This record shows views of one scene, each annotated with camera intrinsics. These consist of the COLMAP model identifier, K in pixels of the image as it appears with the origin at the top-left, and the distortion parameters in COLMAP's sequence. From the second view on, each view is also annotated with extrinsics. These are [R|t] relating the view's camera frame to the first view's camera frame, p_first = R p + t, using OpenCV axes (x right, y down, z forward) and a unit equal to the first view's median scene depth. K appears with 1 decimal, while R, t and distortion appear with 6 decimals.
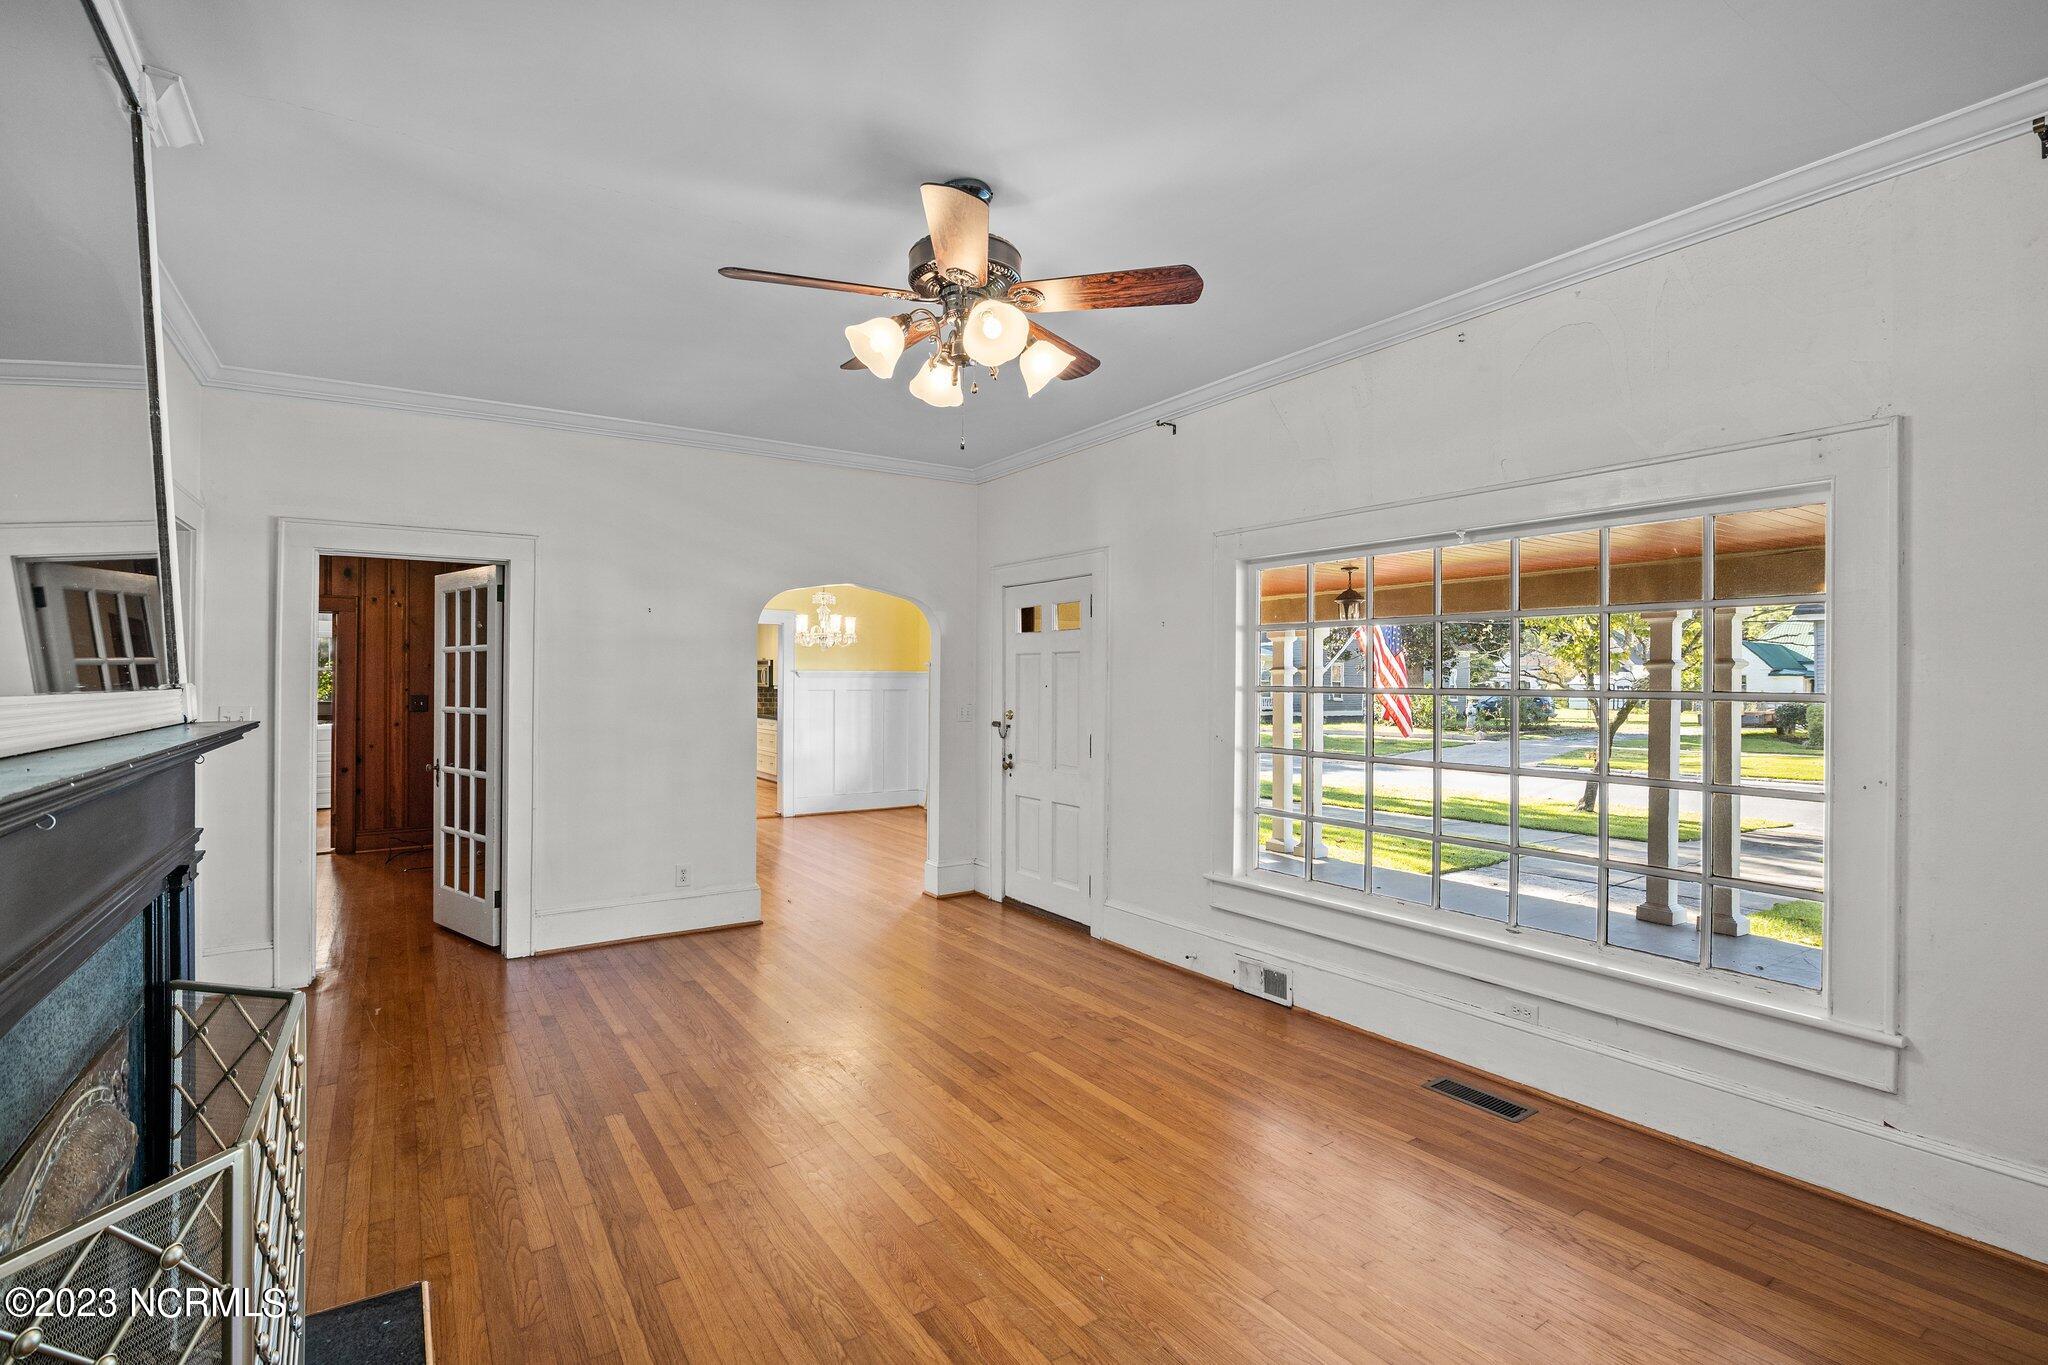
lens RADIAL K [[947.2, 0, 1009.3], [0, 947.2, 656.5], [0, 0, 1]] dist [-0.014194, -0.000092]
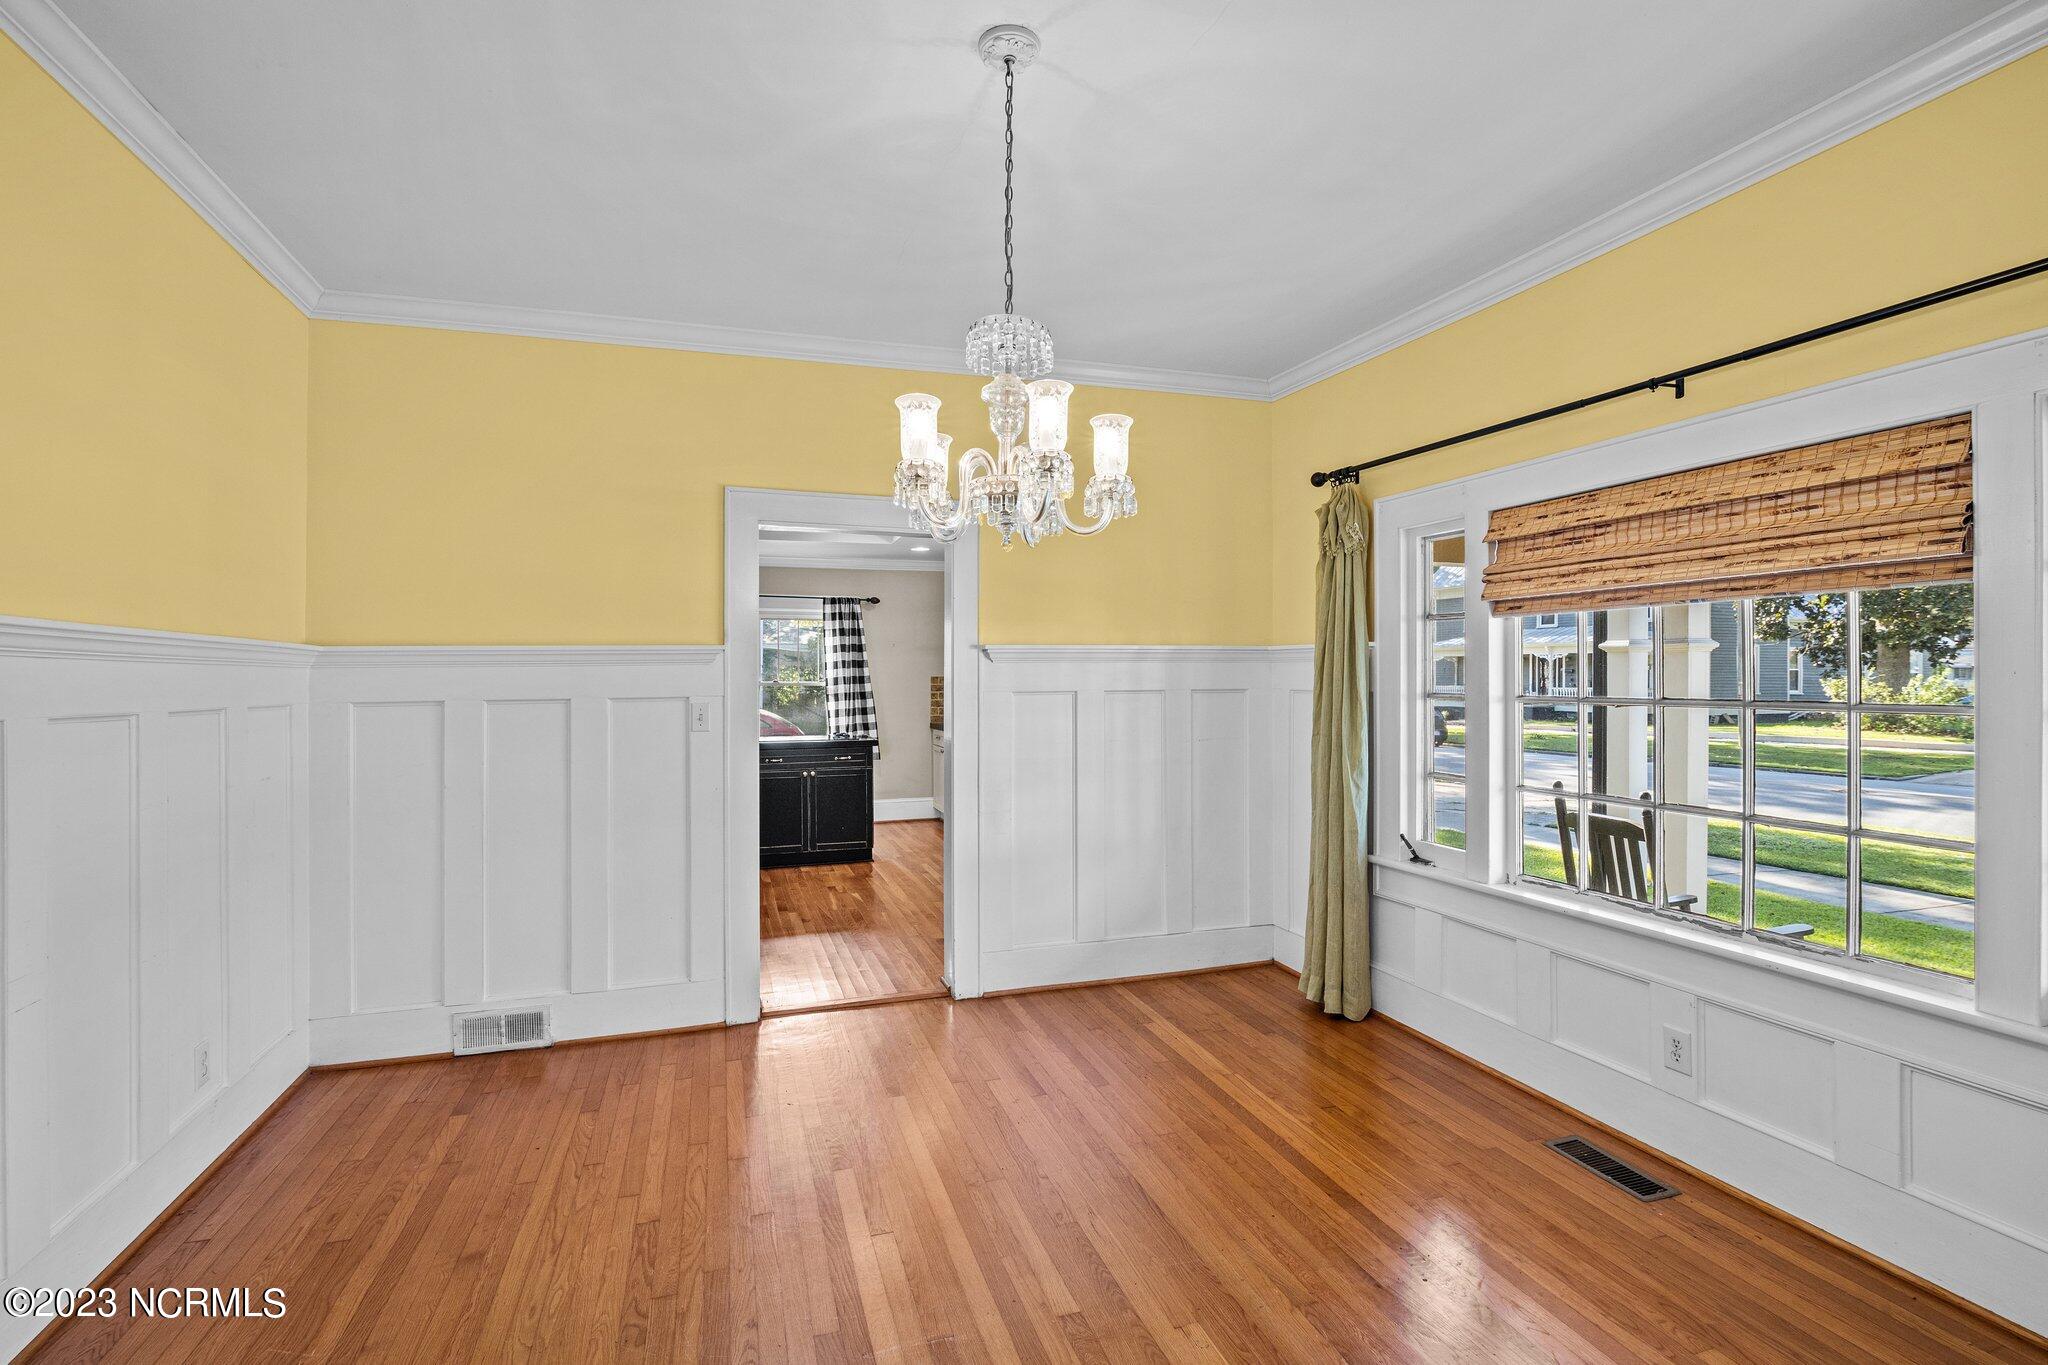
lens RADIAL K [[933.0, 0, 1000.5], [0, 933.0, 682.8], [0, 0, 1]] dist [-0.008601, -0.000376]
pose [[0.959886, -0.006149, -0.280323, -0.195590], [0.015969, 0.999336, 0.032761, 0.034452], [0.279935, -0.035923, 0.959347, 1.155448]]
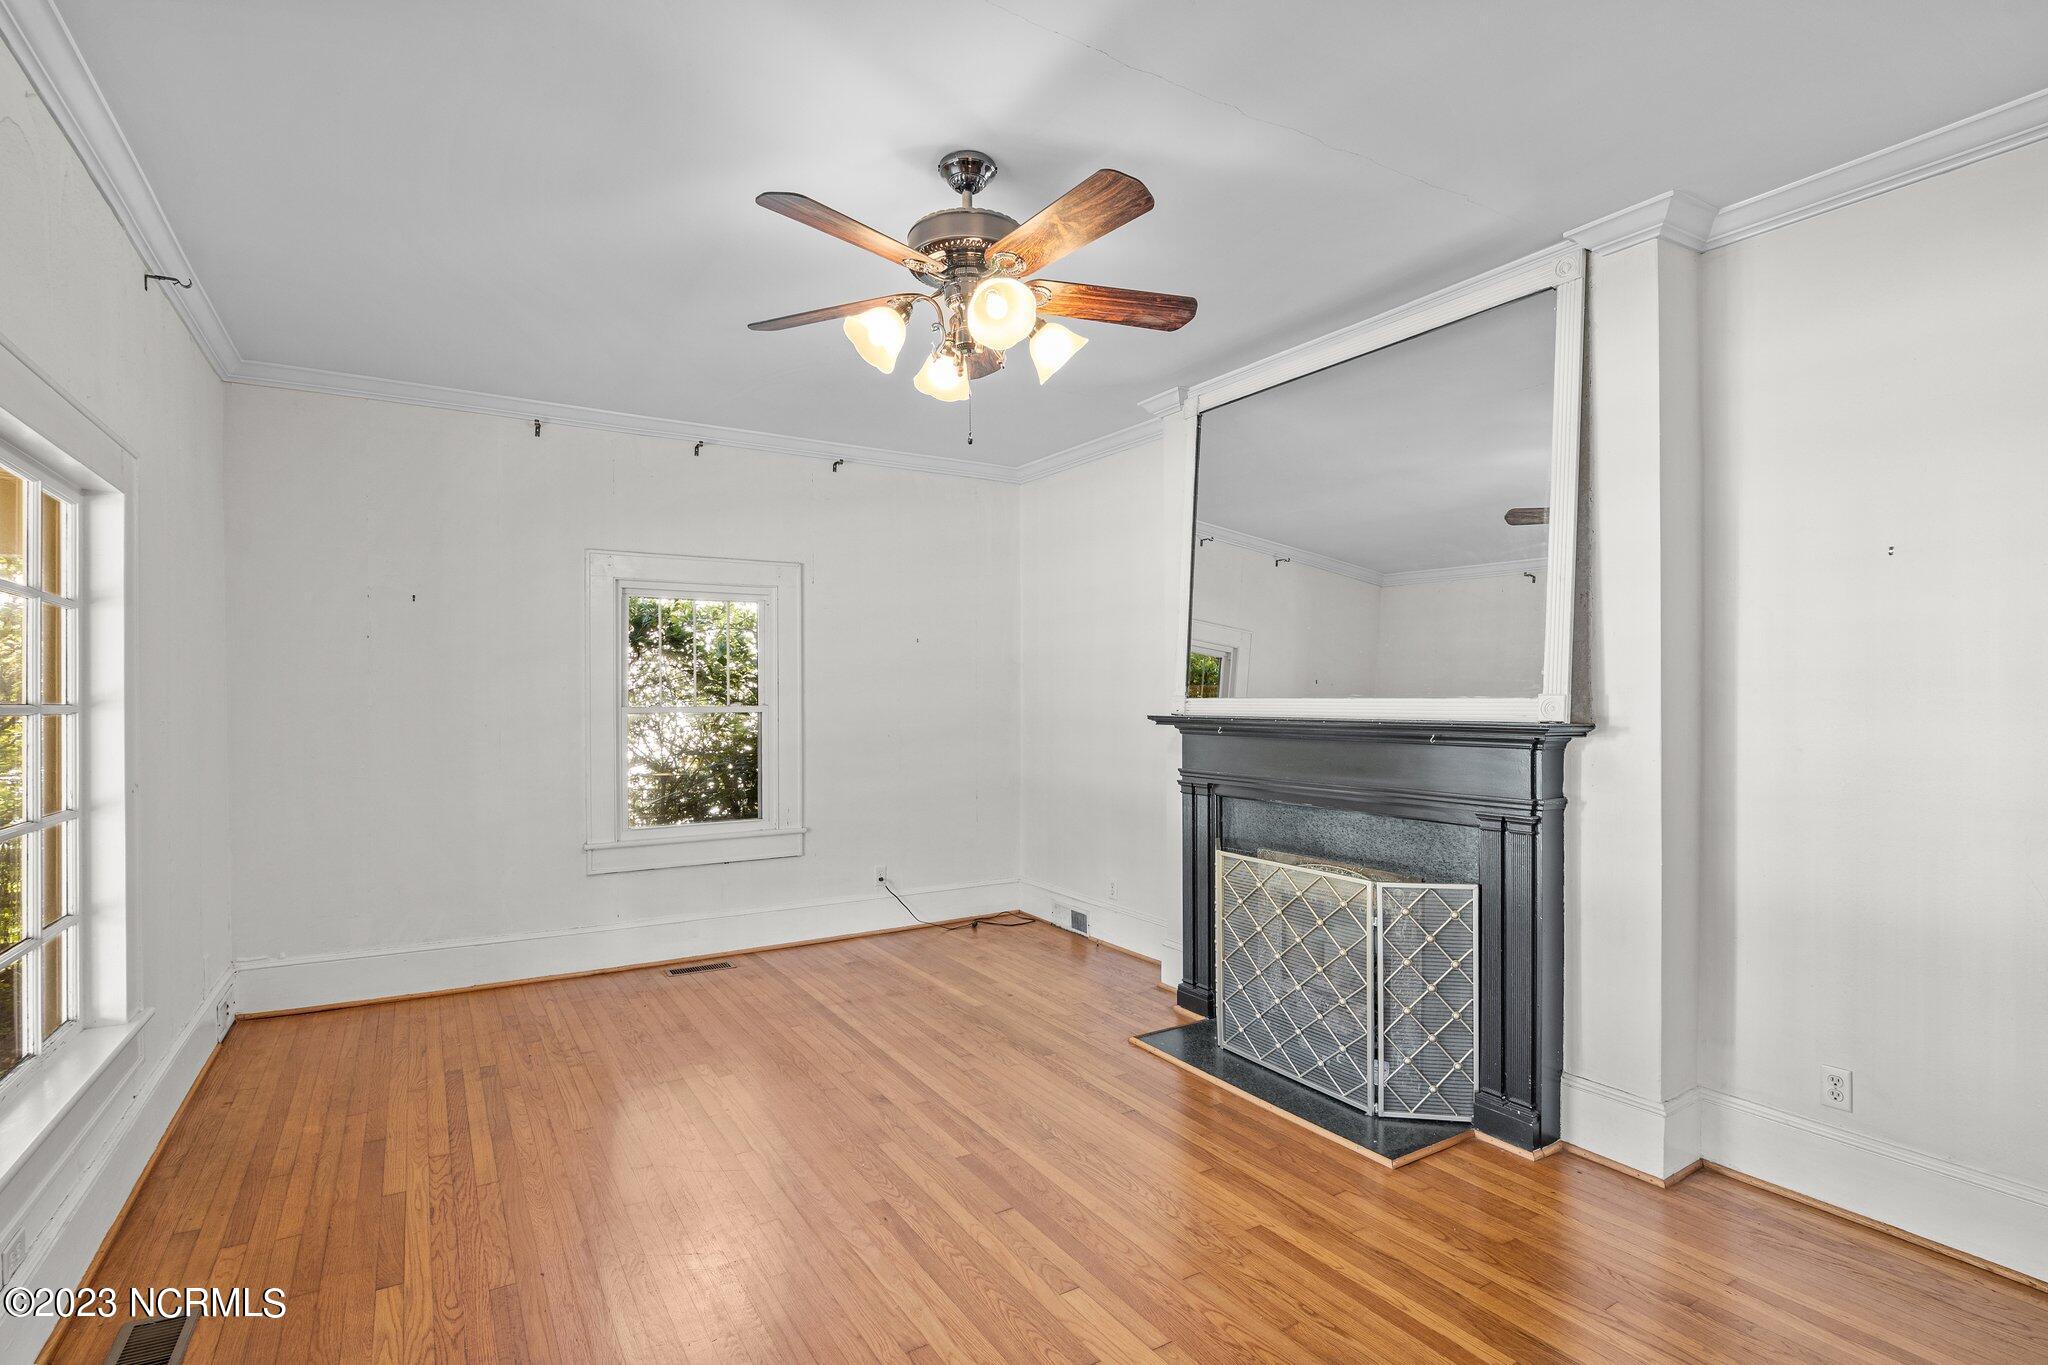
lens RADIAL K [[933.0, 0, 1000.5], [0, 933.0, 682.8], [0, 0, 1]] dist [-0.008601, -0.000376]
pose [[-0.999930, -0.000178, 0.011849, -0.042920], [-0.000667, 0.999148, -0.041264, 0.027905], [-0.011832, -0.041269, -0.999078, 0.948092]]
